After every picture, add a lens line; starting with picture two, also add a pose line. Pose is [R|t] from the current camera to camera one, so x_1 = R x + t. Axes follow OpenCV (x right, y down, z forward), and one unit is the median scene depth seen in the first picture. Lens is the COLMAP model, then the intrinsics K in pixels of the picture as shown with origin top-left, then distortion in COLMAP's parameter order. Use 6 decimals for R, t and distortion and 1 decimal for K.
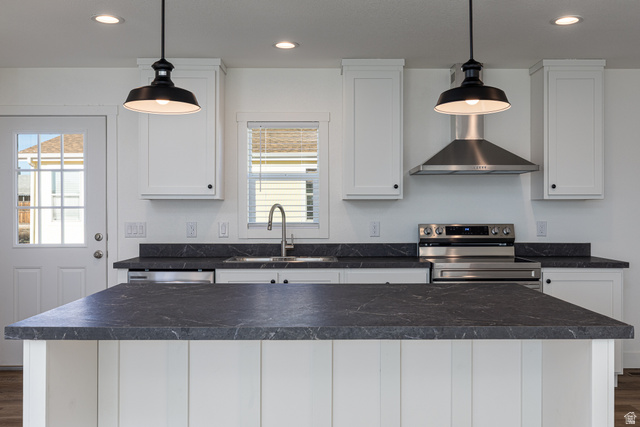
lens RADIAL K [[597.0, 0, 318.1], [0, 597.0, 210.6], [0, 0, 1]] dist [-0.000221, 0.000000]
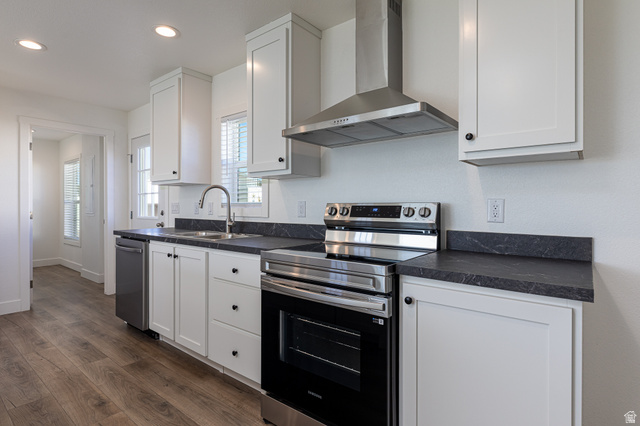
lens RADIAL K [[331.4, 0, 320.2], [0, 331.4, 207.7], [0, 0, 1]] dist [-0.016714, -0.000824]
pose [[0.779113, 0.006851, -0.626846, 0.462558], [-0.000925, 0.999952, 0.009779, 0.024607], [0.626883, -0.007039, 0.779081, 0.627407]]
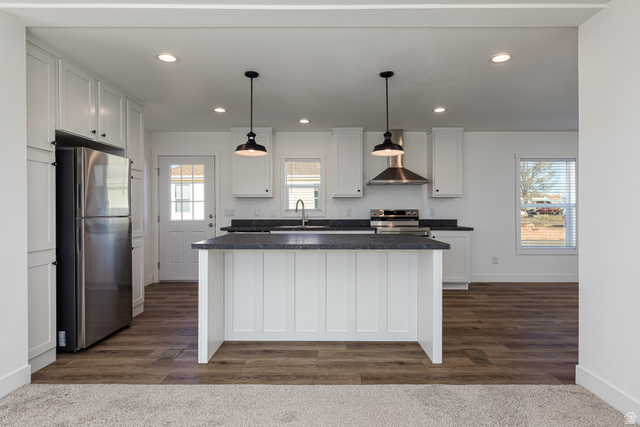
lens RADIAL K [[352.3, 0, 319.0], [0, 352.3, 211.1], [0, 0, 1]] dist [-0.003478, -0.001198]
pose [[0.999975, -0.000085, -0.007093, 0.003381], [0.000109, 0.999995, 0.003302, 0.023756], [0.007093, -0.003303, 0.999969, -0.184599]]
